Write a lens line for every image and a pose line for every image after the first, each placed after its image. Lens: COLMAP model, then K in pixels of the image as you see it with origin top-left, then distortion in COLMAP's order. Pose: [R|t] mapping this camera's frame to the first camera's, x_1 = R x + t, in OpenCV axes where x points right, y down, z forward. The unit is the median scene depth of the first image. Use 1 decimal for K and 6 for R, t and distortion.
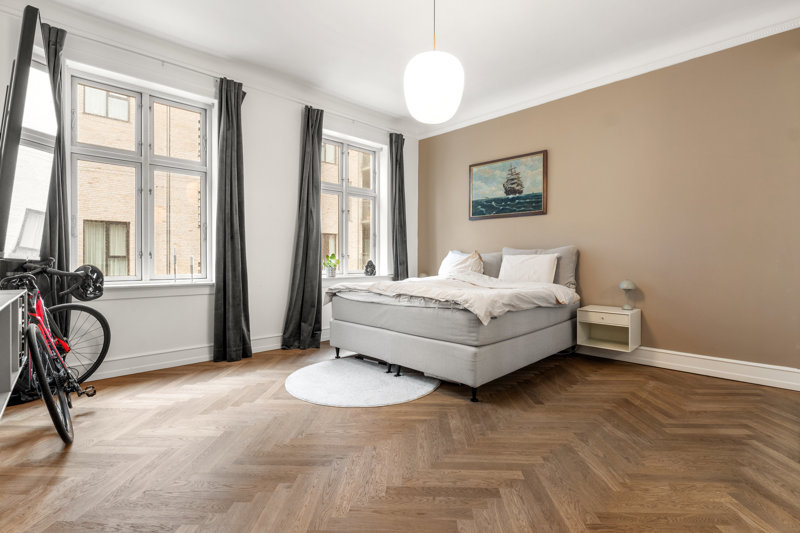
lens RADIAL K [[377.2, 0, 400.1], [0, 377.2, 264.3], [0, 0, 1]] dist [-0.013805, 0.000230]
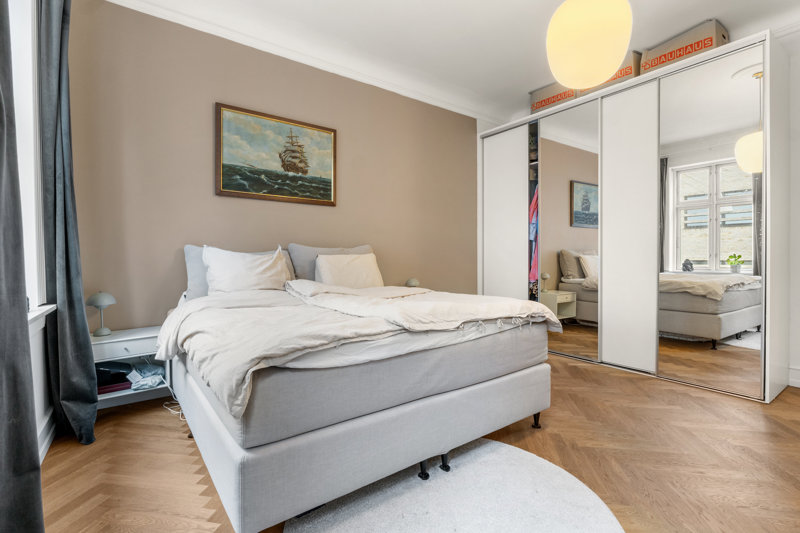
lens RADIAL K [[377.2, 0, 399.5], [0, 377.2, 263.8], [0, 0, 1]] dist [-0.013805, 0.000230]
pose [[0.135902, -0.016897, 0.990578, -0.406399], [0.016862, 0.999749, 0.014740, -0.014153], [-0.990579, 0.014700, 0.136153, 0.707573]]
